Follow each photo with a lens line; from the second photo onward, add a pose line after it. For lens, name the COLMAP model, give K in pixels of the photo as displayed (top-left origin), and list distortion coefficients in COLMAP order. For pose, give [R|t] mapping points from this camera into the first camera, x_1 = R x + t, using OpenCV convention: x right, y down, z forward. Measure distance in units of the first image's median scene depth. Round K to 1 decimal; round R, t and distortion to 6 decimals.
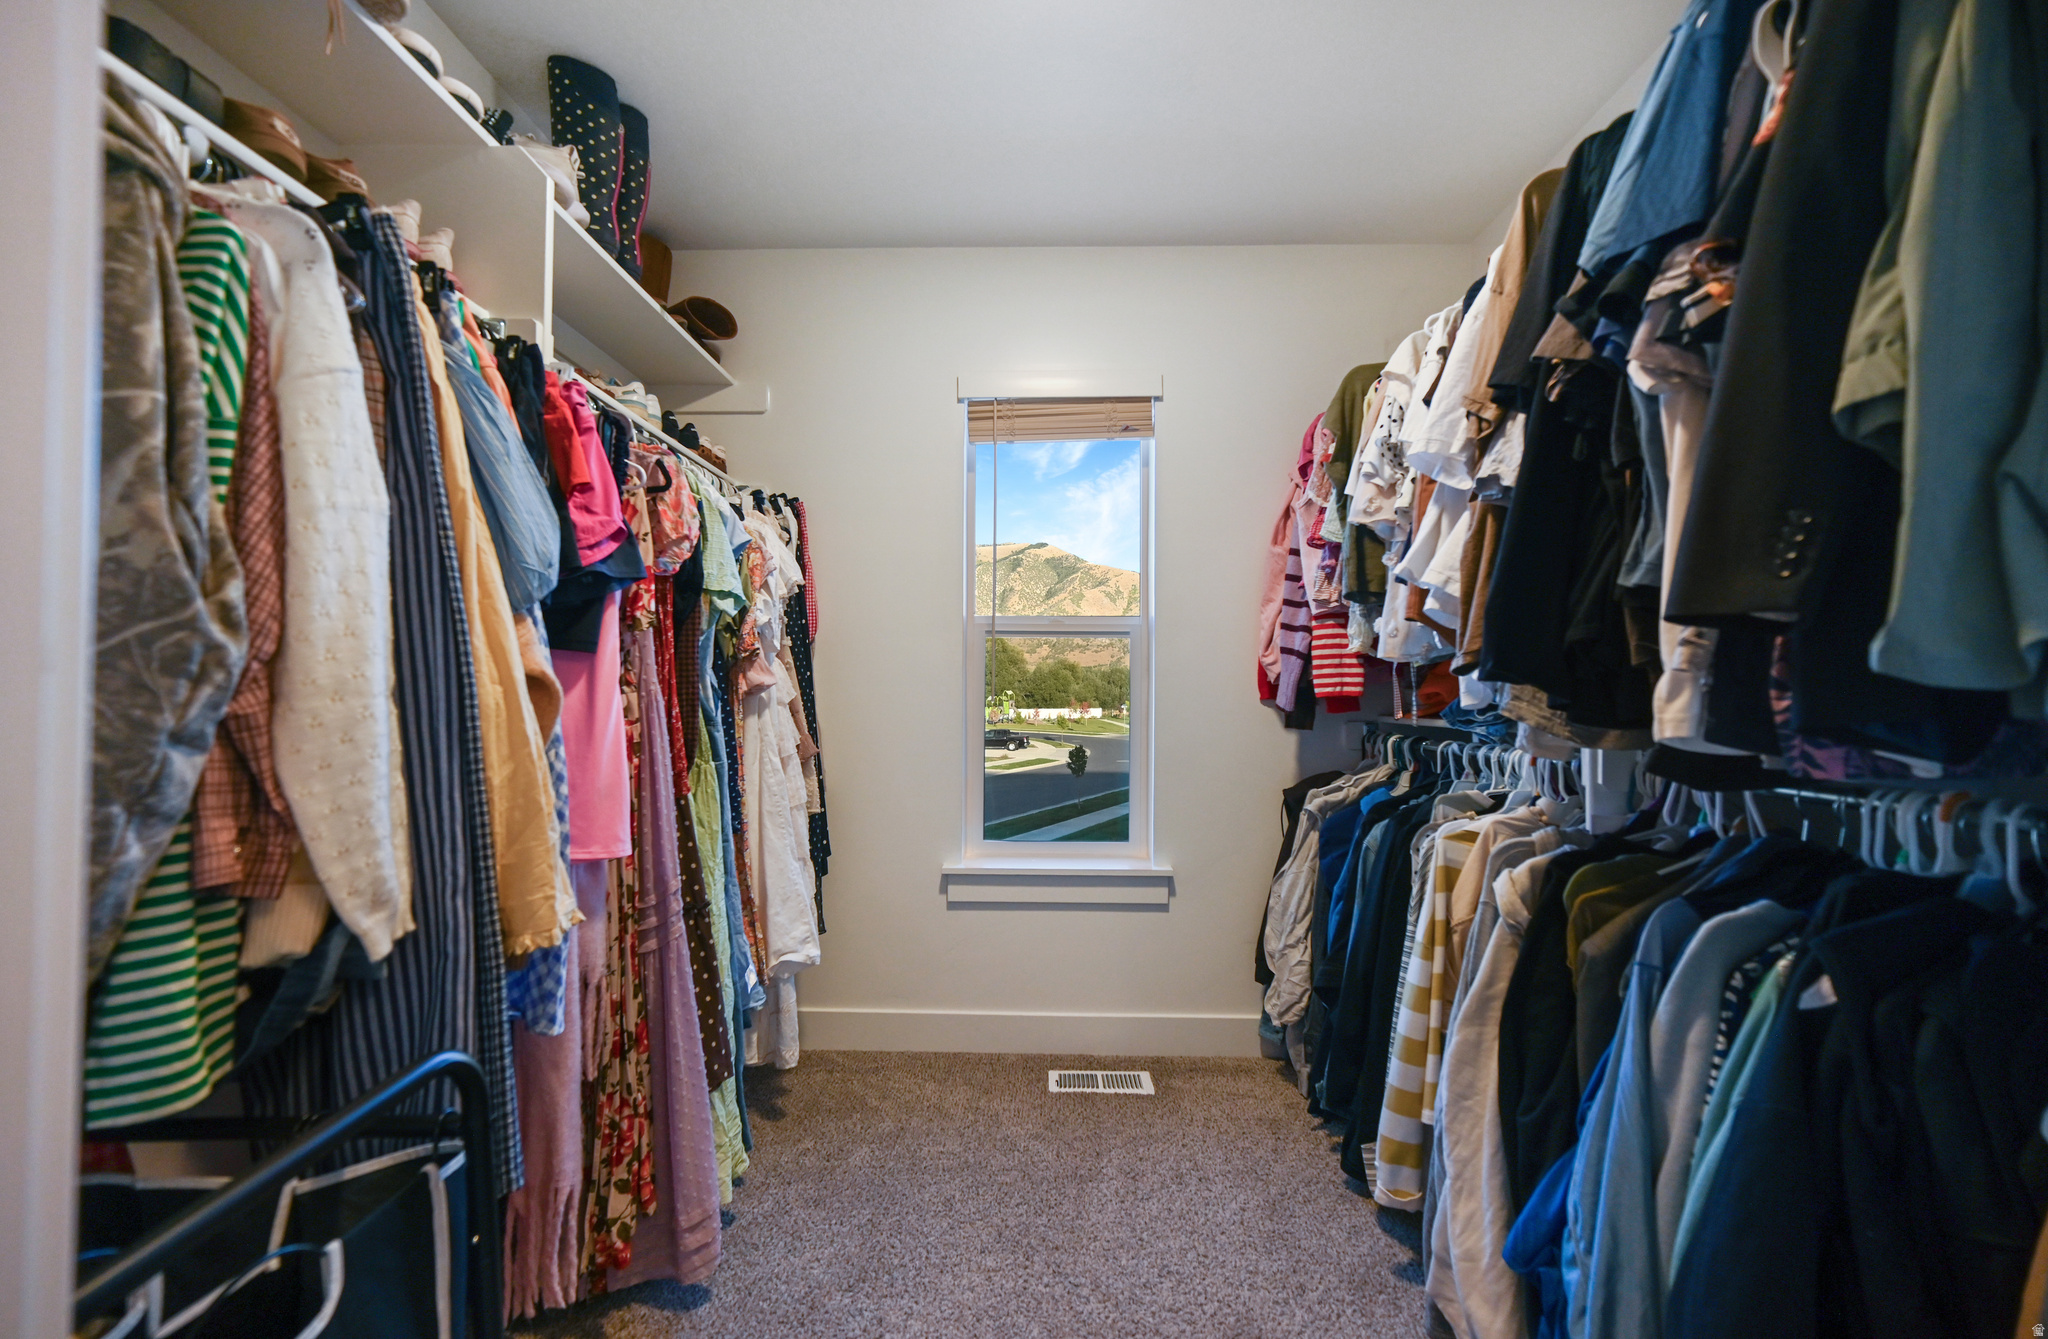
lens RADIAL K [[820.9, 0, 1024.0], [0, 820.9, 669.5], [0, 0, 1]] dist [-0.001218, 0.000507]
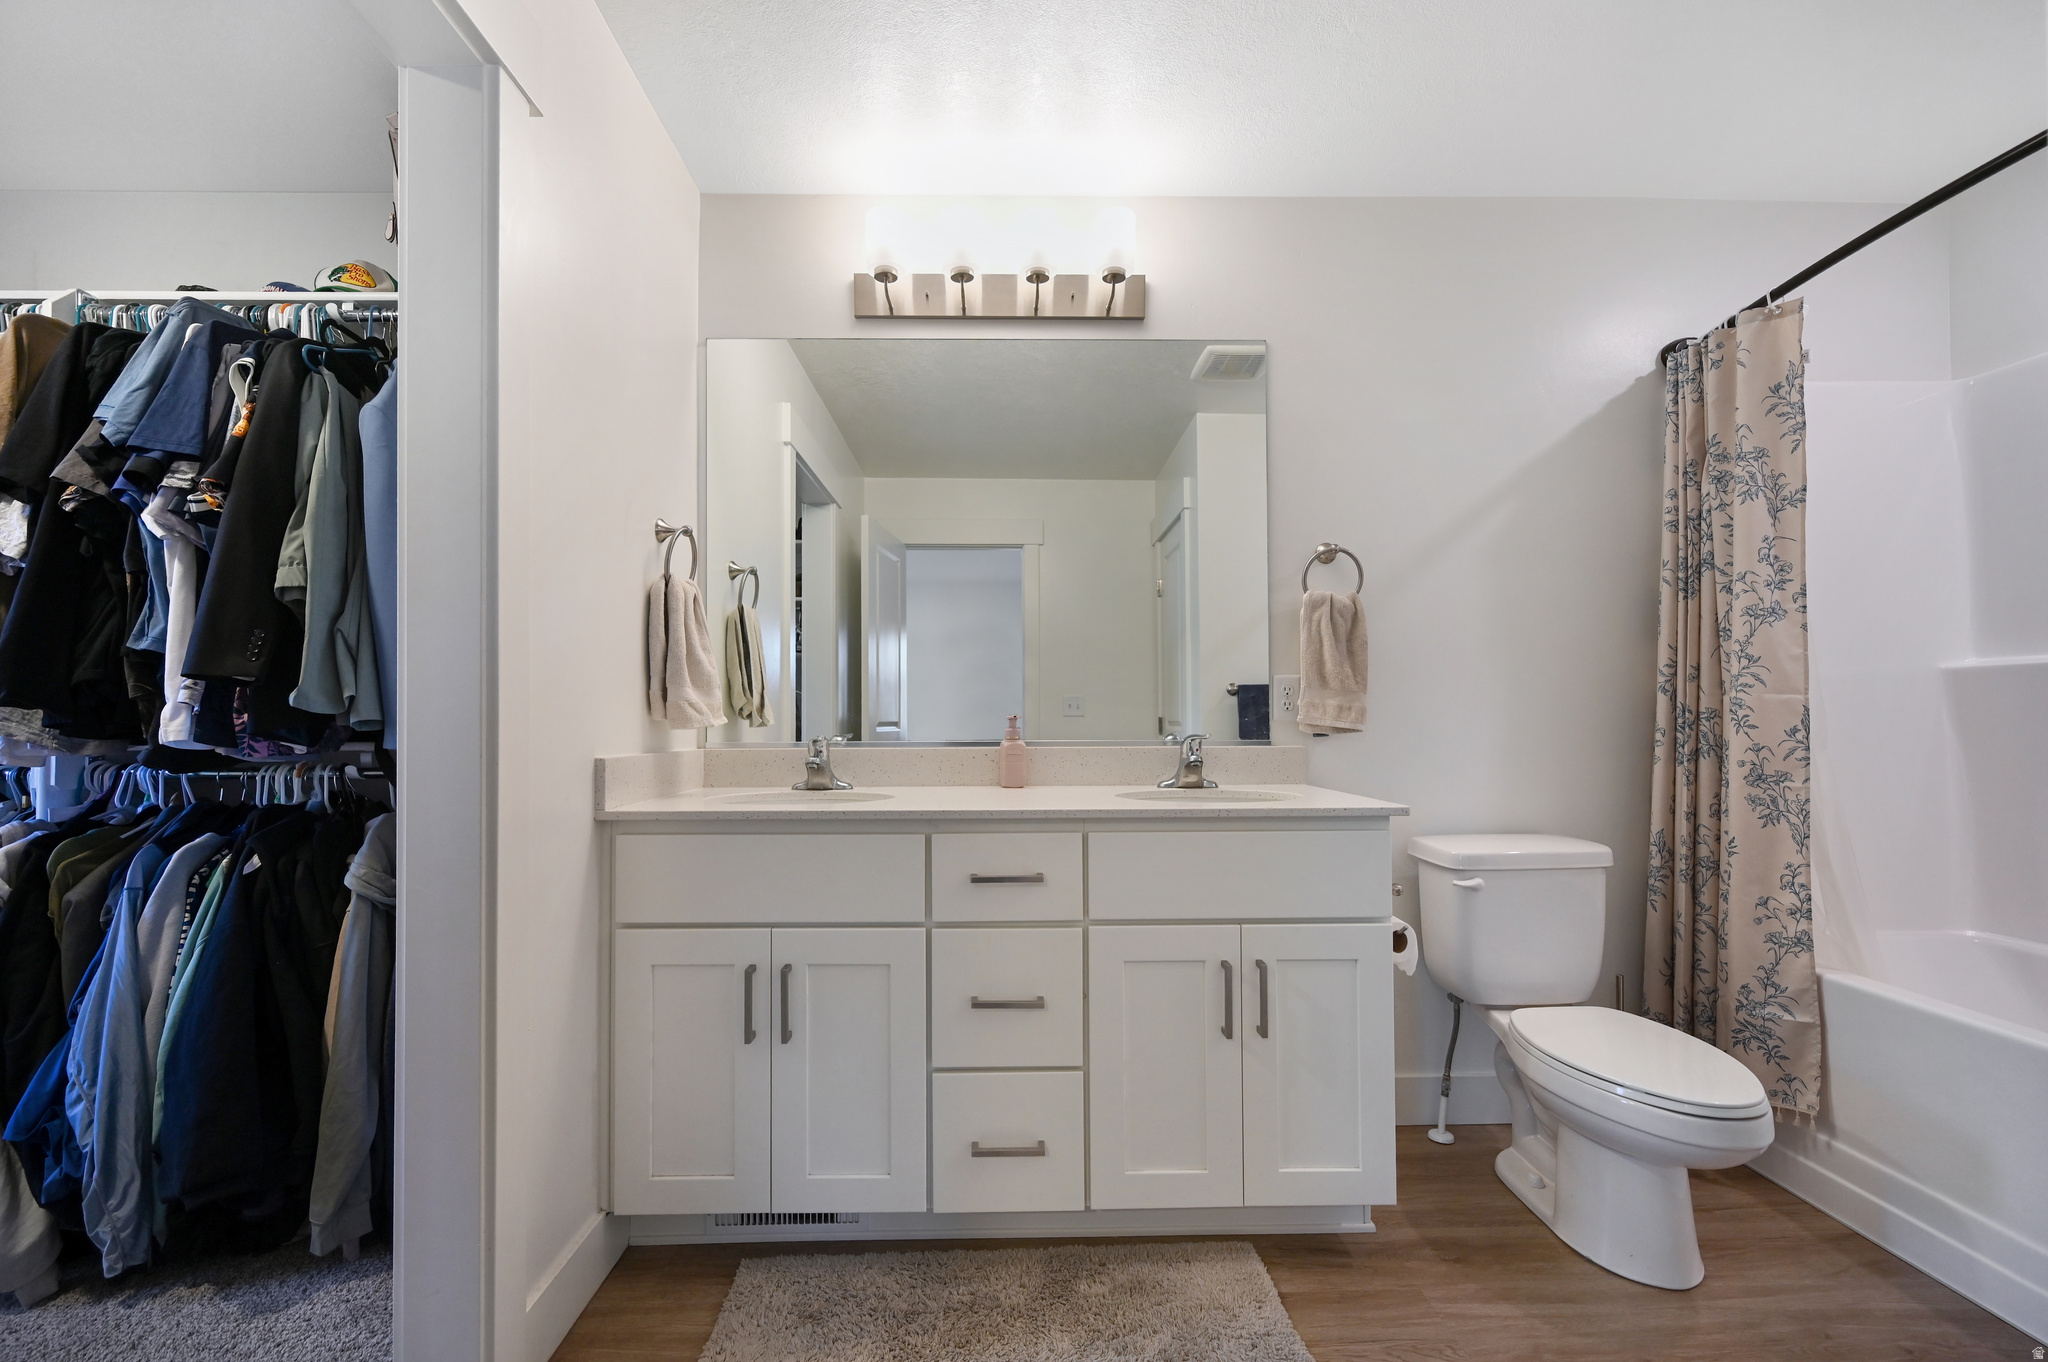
lens RADIAL K [[833.4, 0, 1020.2], [0, 833.4, 724.0], [0, 0, 1]] dist [0.000153, 0.000960]
pose [[-0.048622, -0.014396, 0.998713, -1.028981], [-0.028069, 0.999521, 0.013042, -0.025446], [-0.998423, -0.027398, -0.049003, -0.684071]]
